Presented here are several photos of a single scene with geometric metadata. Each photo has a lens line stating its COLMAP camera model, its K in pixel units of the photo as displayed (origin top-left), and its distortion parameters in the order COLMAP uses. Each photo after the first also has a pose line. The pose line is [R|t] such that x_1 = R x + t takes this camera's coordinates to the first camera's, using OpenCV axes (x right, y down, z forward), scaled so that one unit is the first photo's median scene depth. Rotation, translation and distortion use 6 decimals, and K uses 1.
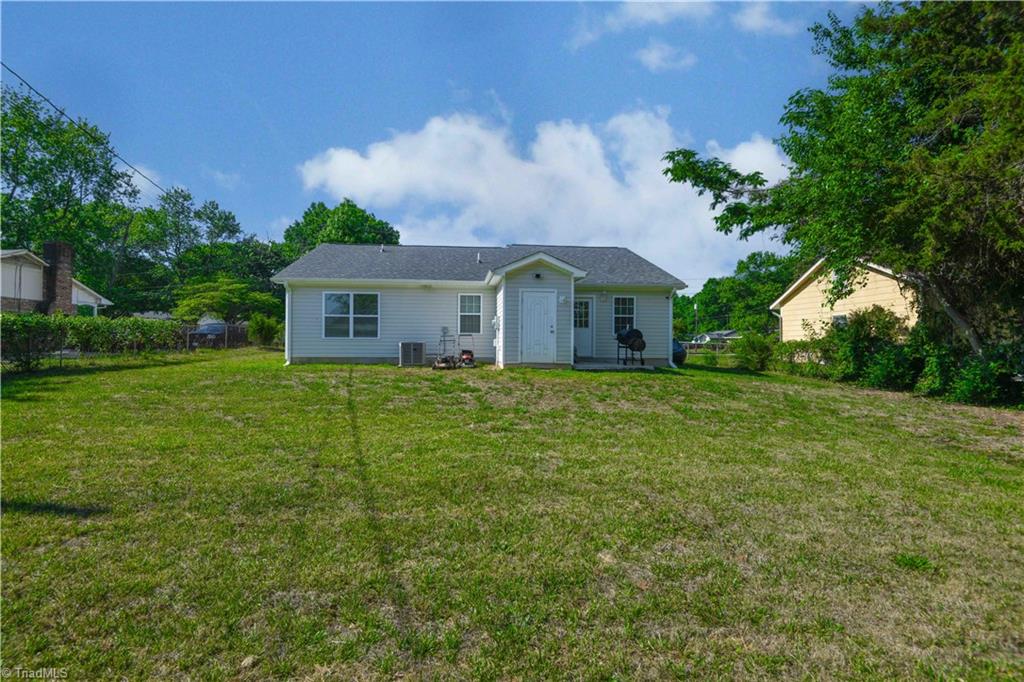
lens RADIAL K [[474.1, 0, 509.7], [0, 474.1, 339.5], [0, 0, 1]] dist [-0.002098, -0.006459]
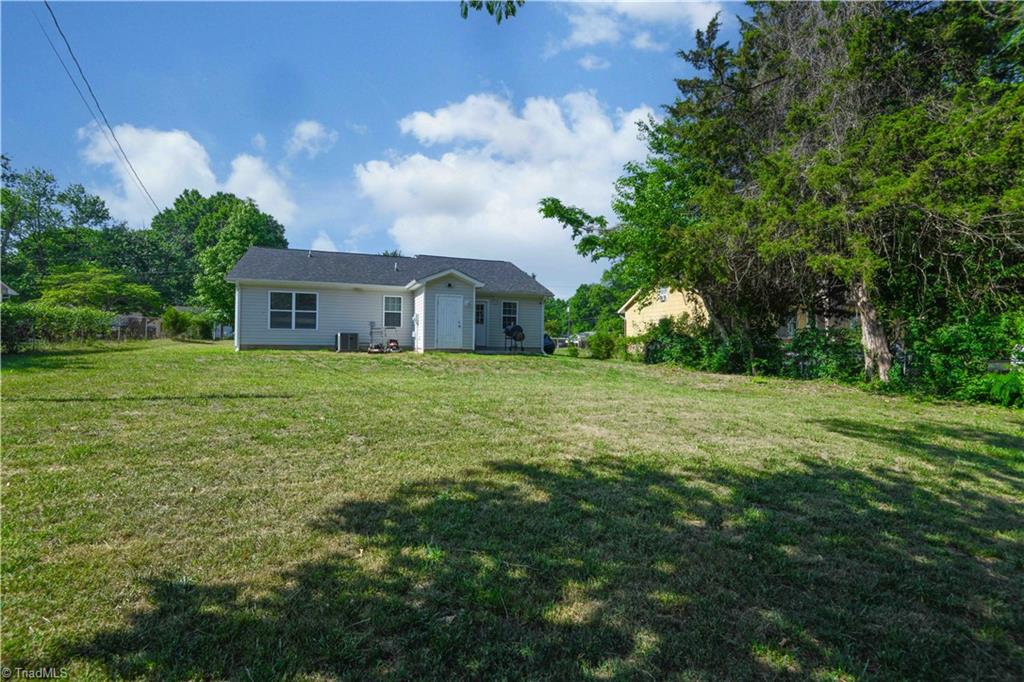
lens RADIAL K [[474.1, 0, 513.1], [0, 474.1, 343.5], [0, 0, 1]] dist [-0.002098, -0.006459]
pose [[0.968108, 0.005684, 0.250467, -0.085449], [-0.007793, 0.999942, 0.007432, 0.018893], [-0.250411, -0.009147, 0.968096, -0.304592]]
